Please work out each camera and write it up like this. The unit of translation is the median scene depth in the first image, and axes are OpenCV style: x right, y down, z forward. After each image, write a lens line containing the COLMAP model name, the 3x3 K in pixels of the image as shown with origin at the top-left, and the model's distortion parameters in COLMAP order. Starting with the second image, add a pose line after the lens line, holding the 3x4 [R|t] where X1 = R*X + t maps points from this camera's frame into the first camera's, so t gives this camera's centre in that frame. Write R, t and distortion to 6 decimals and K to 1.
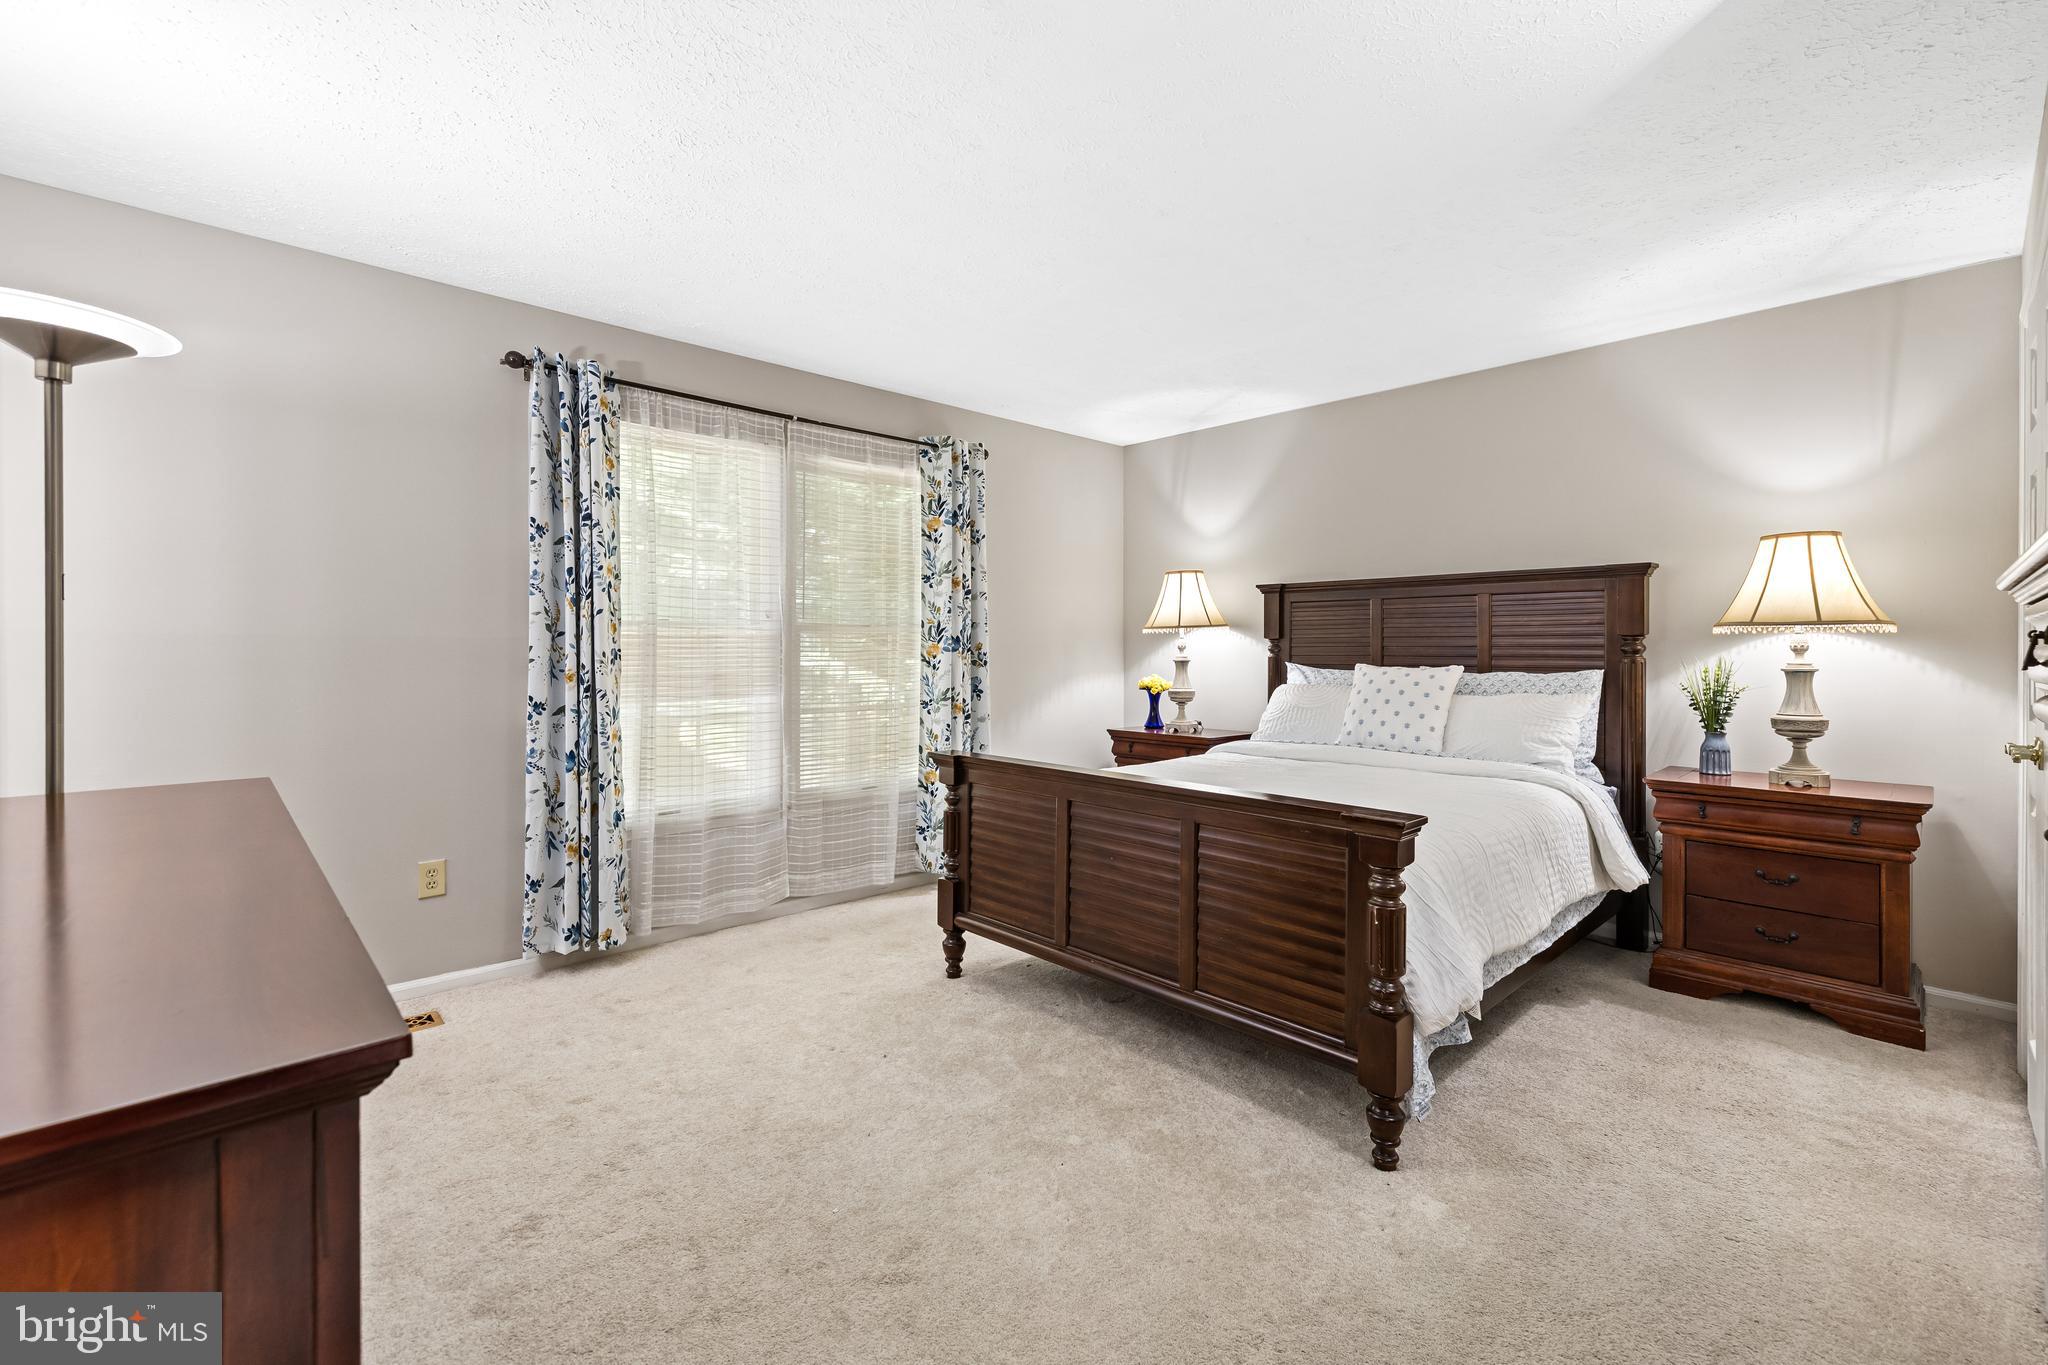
lens RADIAL K [[863.6, 0, 1022.7], [0, 863.6, 662.4], [0, 0, 1]] dist [-0.000205, -0.000058]
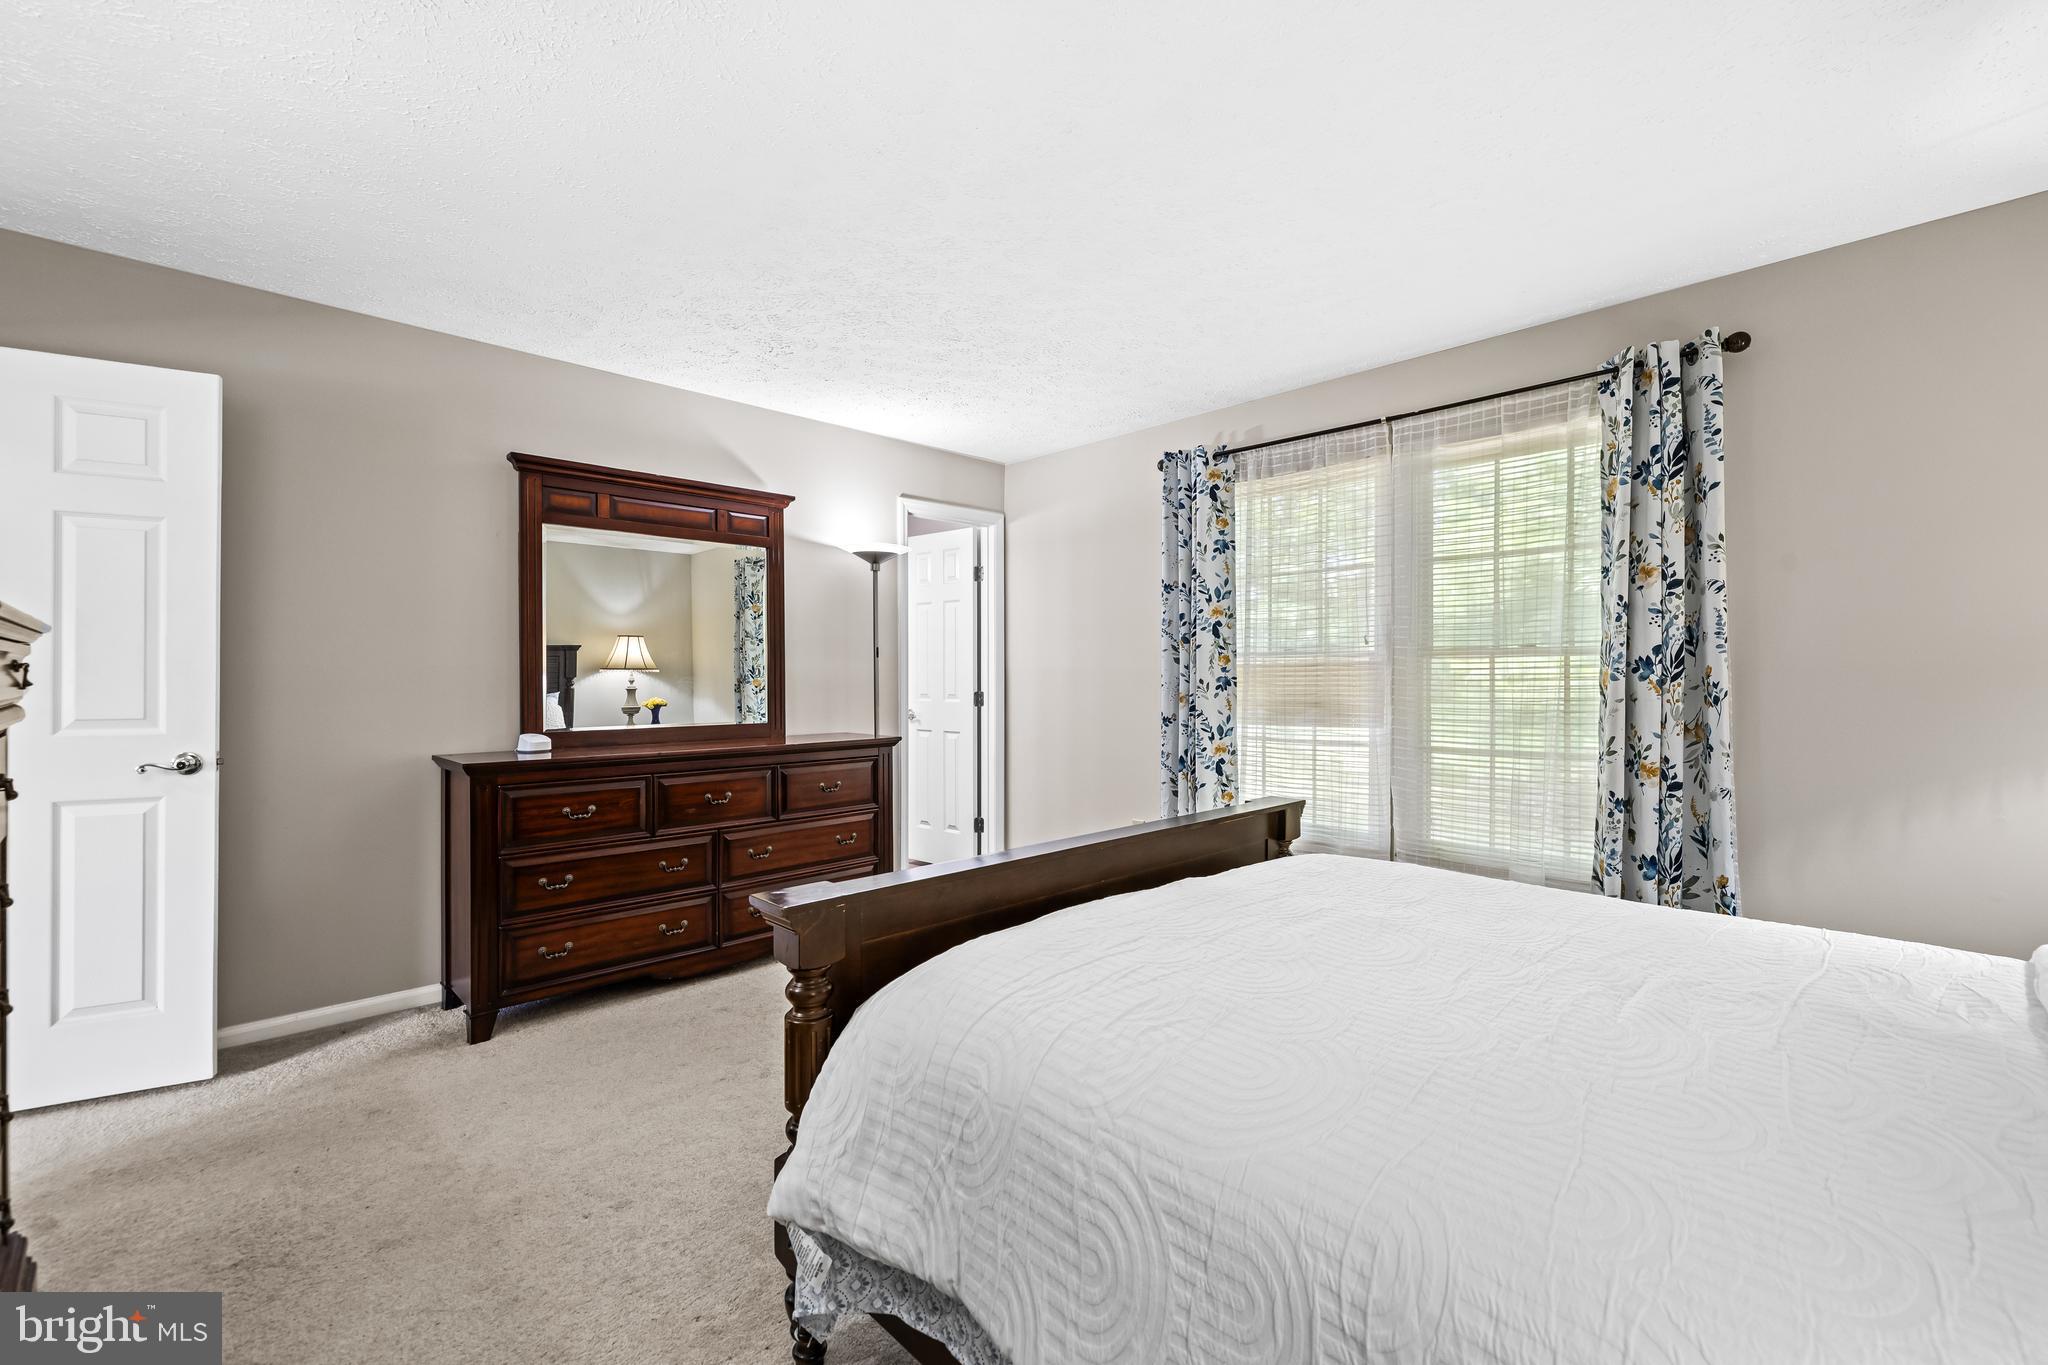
lens RADIAL K [[863.6, 0, 1020.4], [0, 863.6, 680.0], [0, 0, 1]] dist [-0.000205, -0.000058]
pose [[0.019278, 0.003579, -0.999808, 0.621233], [-0.015708, 0.999871, 0.003277, -0.009053], [0.999691, 0.015642, 0.019332, 0.600849]]
